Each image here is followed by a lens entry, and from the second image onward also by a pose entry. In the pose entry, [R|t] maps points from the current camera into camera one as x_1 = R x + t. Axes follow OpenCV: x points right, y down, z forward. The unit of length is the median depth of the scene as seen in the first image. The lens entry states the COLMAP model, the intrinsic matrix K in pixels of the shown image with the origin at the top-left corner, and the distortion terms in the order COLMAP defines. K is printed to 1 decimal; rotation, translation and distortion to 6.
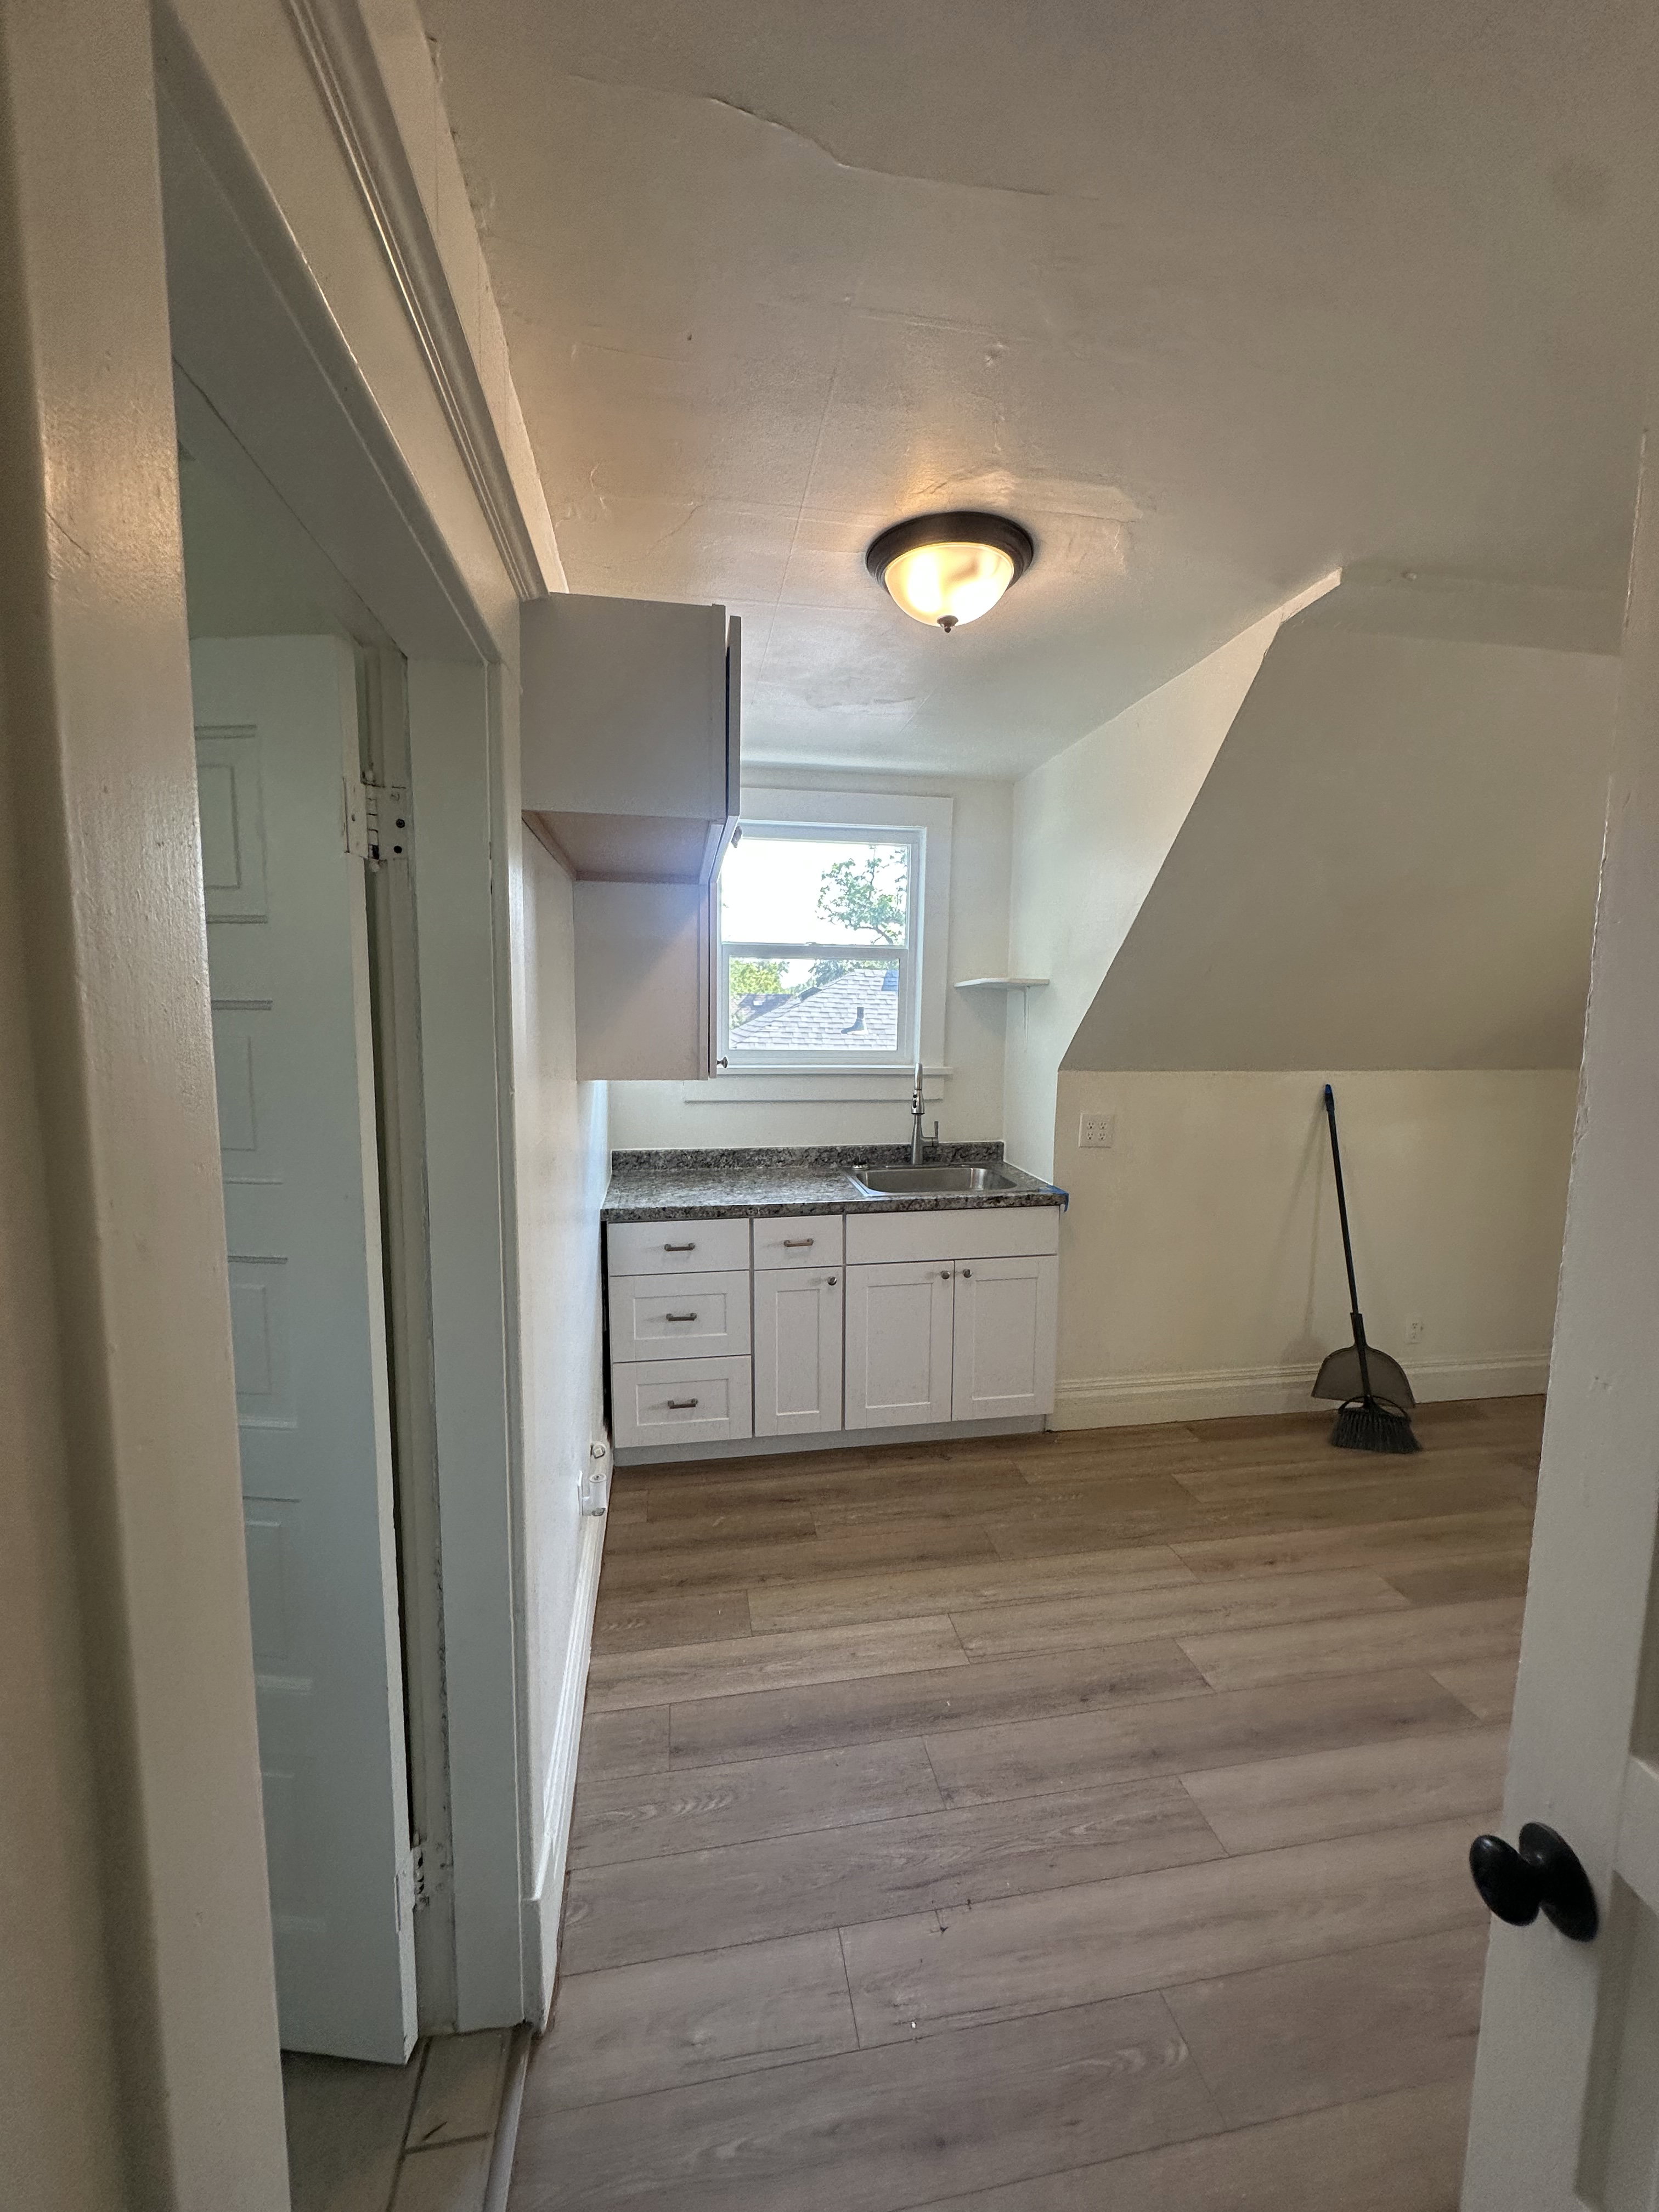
lens RADIAL K [[887.7, 0, 831.7], [0, 887.7, 1105.1], [0, 0, 1]] dist [-0.002477, 0.000404]
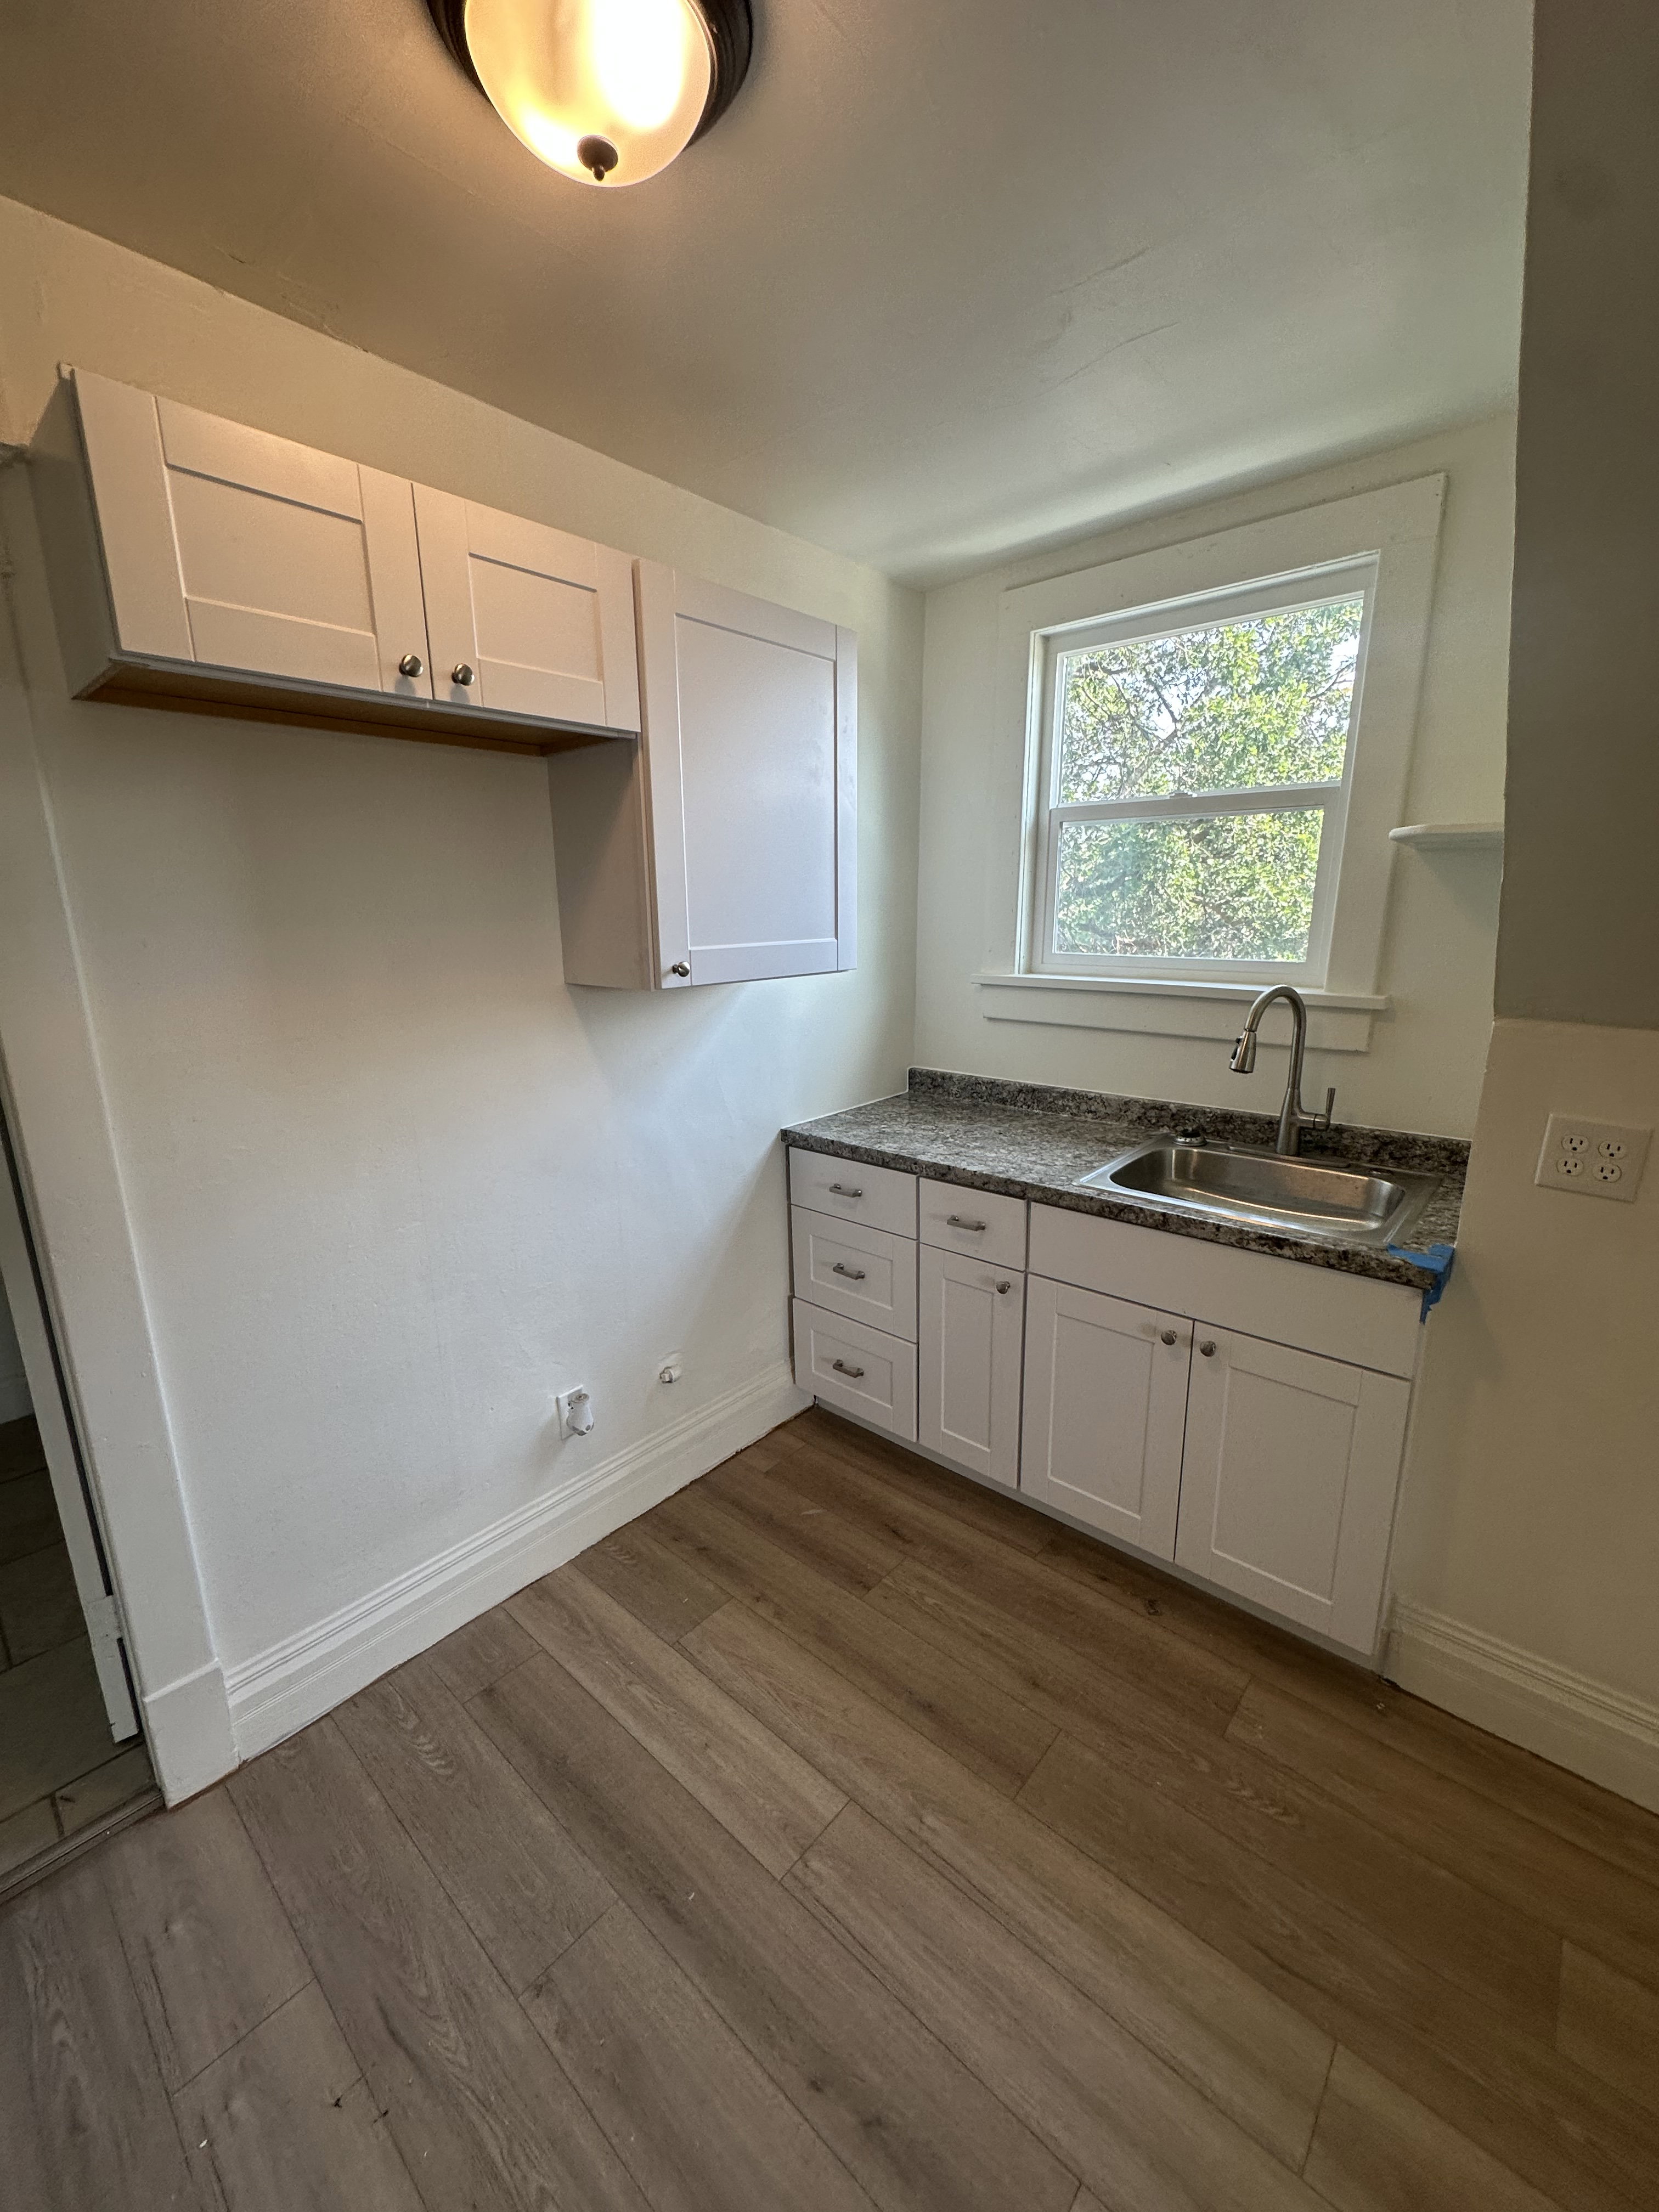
lens RADIAL K [[887.7, 0, 827.8], [0, 887.7, 1108.9], [0, 0, 1]] dist [-0.002477, 0.000404]
pose [[0.618837, 0.162050, -0.768623, 0.454249], [-0.067931, 0.985864, 0.153158, -0.043414], [0.782577, -0.042566, 0.621097, 0.476200]]
